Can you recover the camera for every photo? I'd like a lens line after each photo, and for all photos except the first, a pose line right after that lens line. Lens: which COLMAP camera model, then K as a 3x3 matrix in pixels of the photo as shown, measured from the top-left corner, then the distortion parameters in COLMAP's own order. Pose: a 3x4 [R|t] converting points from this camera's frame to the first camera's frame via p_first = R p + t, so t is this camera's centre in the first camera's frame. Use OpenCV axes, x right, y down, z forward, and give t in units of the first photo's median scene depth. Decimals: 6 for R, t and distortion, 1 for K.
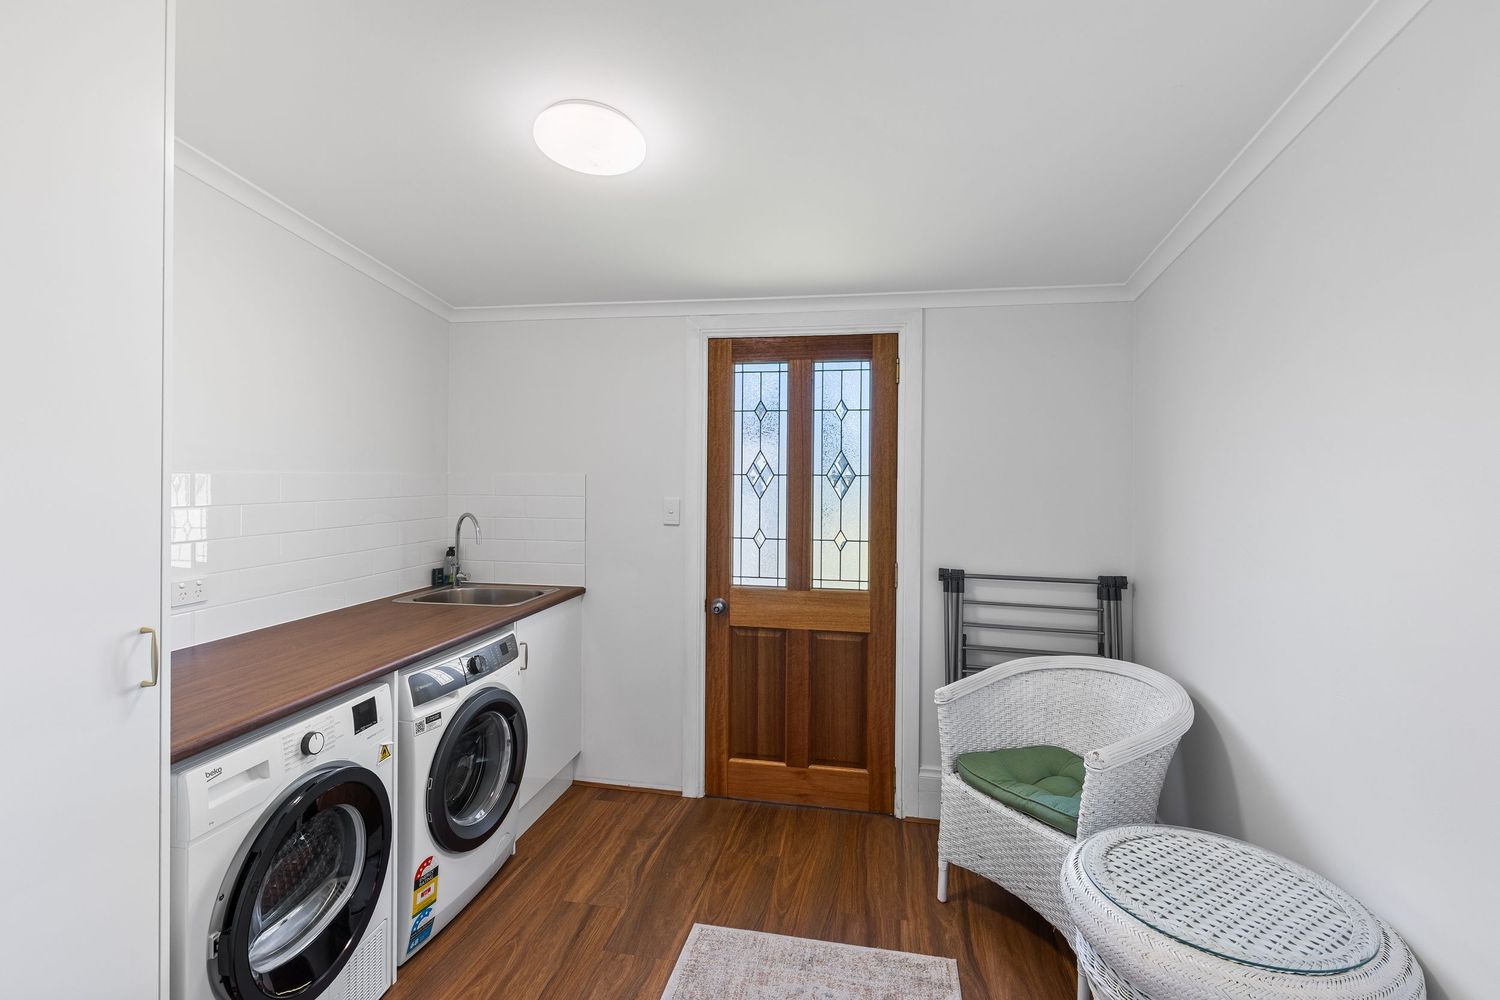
lens RADIAL K [[697.5, 0, 751.6], [0, 697.5, 494.1], [0, 0, 1]] dist [-0.000535, -0.000027]
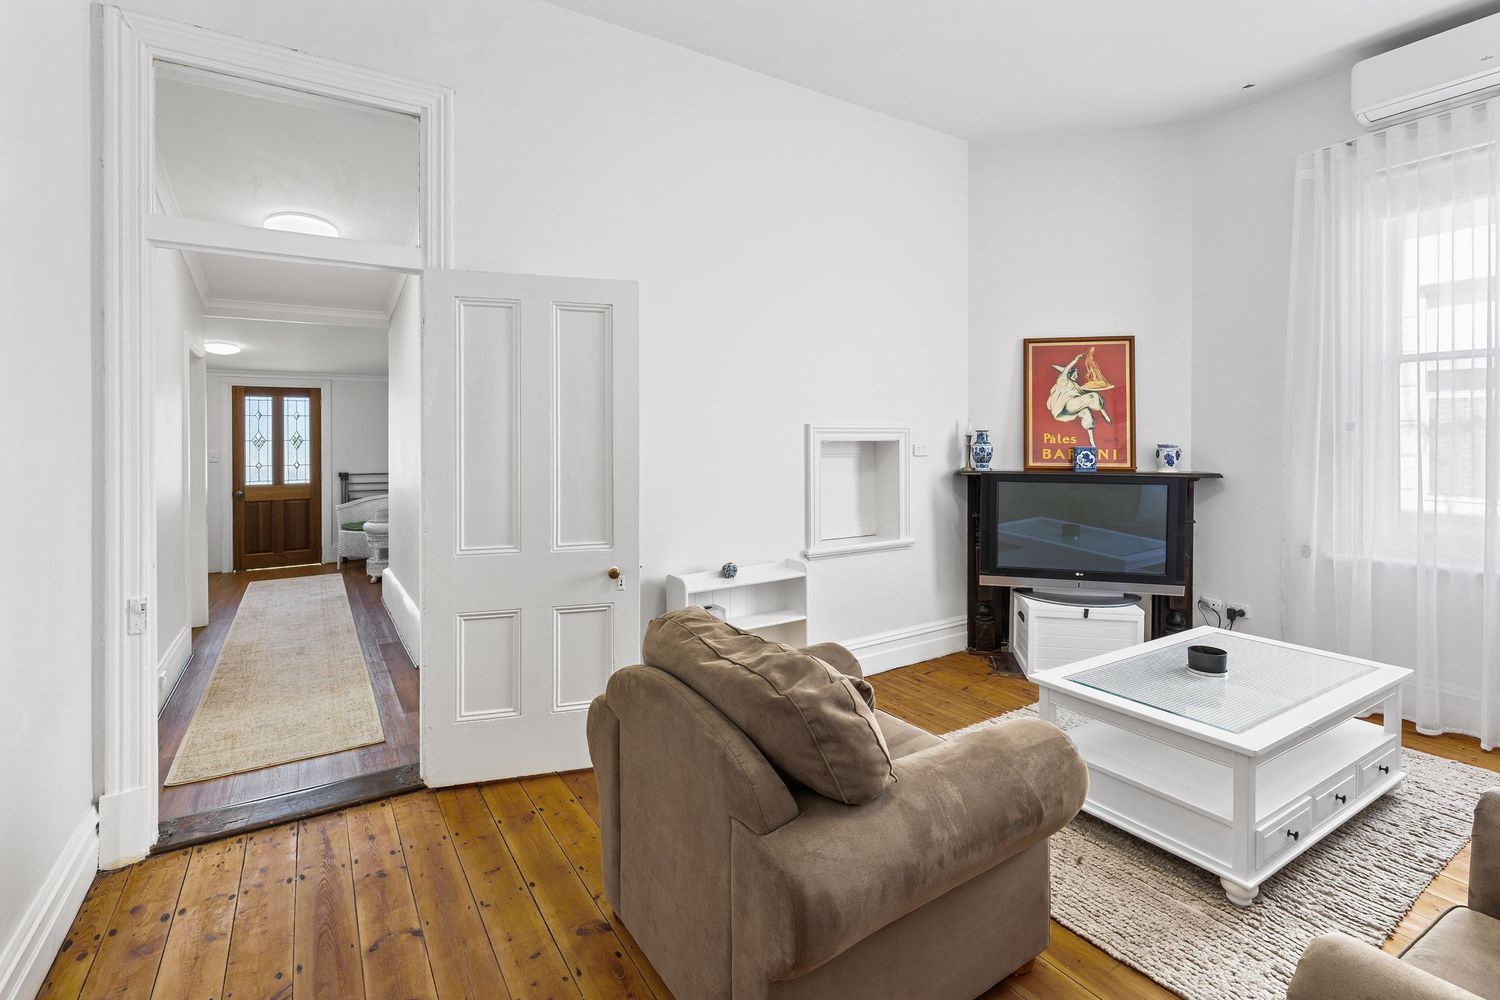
lens RADIAL K [[697.5, 0, 763.4], [0, 697.5, 429.1], [0, 0, 1]] dist [-0.000535, -0.000027]
pose [[0.719277, -0.010885, 0.694638, -0.433090], [0.013192, 0.999911, 0.002009, -0.051511], [-0.694598, 0.007718, 0.719357, -2.117964]]
